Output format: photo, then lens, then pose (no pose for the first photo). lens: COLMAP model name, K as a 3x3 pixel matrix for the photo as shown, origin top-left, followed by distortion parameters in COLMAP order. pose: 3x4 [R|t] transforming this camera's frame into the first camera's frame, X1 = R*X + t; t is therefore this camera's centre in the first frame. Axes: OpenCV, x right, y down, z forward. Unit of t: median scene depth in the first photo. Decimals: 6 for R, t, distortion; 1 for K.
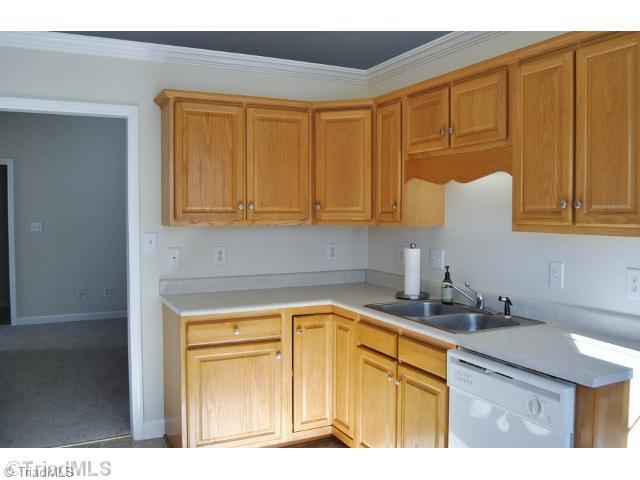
lens RADIAL K [[538.5, 0, 320.0], [0, 538.5, 240.0], [0, 0, 1]] dist [-0.079035, 0.002694]
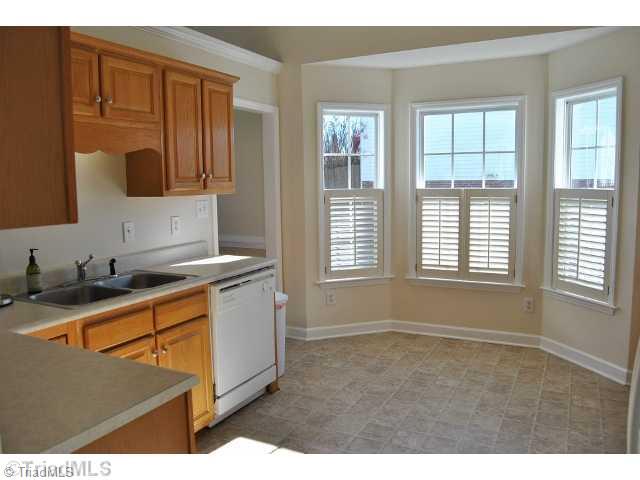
lens RADIAL K [[538.5, 0, 320.0], [0, 538.5, 240.0], [0, 0, 1]] dist [-0.079035, 0.002694]
pose [[-0.586019, -0.083128, 0.806022, -0.832866], [0.054105, 0.988489, 0.141284, -0.069284], [-0.808489, 0.126405, -0.574776, 1.329433]]
